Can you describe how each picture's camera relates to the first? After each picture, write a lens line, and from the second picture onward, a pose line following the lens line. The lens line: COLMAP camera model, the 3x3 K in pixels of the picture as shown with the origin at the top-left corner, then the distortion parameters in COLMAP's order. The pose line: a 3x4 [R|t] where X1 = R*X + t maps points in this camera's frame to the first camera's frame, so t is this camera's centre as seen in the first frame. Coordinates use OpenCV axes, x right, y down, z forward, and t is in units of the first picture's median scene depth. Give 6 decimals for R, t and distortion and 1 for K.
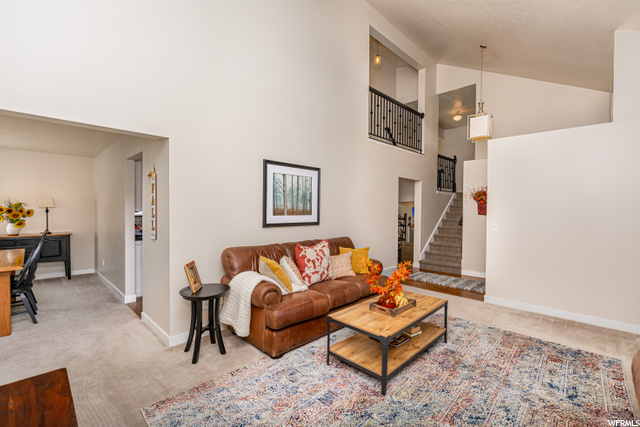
lens RADIAL K [[292.3, 0, 315.6], [0, 292.3, 212.7], [0, 0, 1]] dist [0.003502, -0.002186]
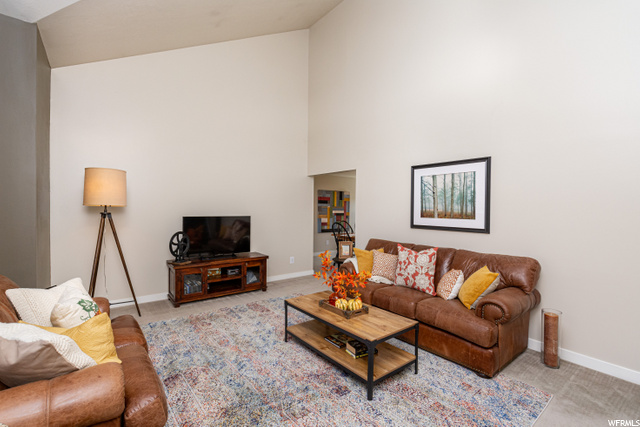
lens RADIAL K [[292.3, 0, 319.3], [0, 292.3, 214.1], [0, 0, 1]] dist [0.003502, -0.002186]
pose [[-0.129827, 0.013778, -0.991441, 0.901631], [-0.020959, 0.999642, 0.016637, -0.011462], [0.991315, 0.022940, -0.129491, 0.748376]]
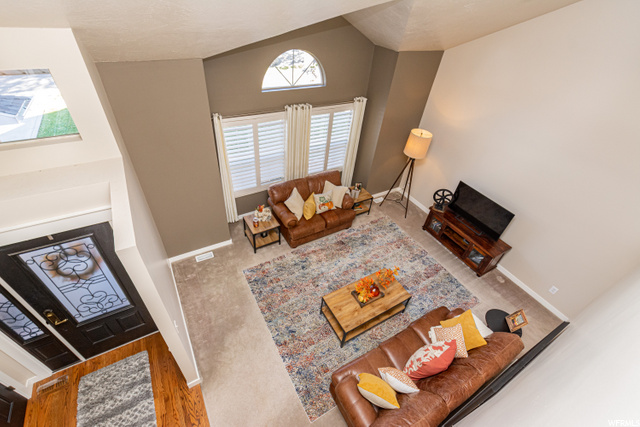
lens RADIAL K [[292.3, 0, 315.0], [0, 292.3, 214.4], [0, 0, 1]] dist [0.003502, -0.002186]
pose [[-0.960700, -0.234499, 0.148543, 0.296758], [-0.080495, 0.747470, 0.659401, -0.697505], [-0.265660, 0.621530, -0.736970, 1.381625]]
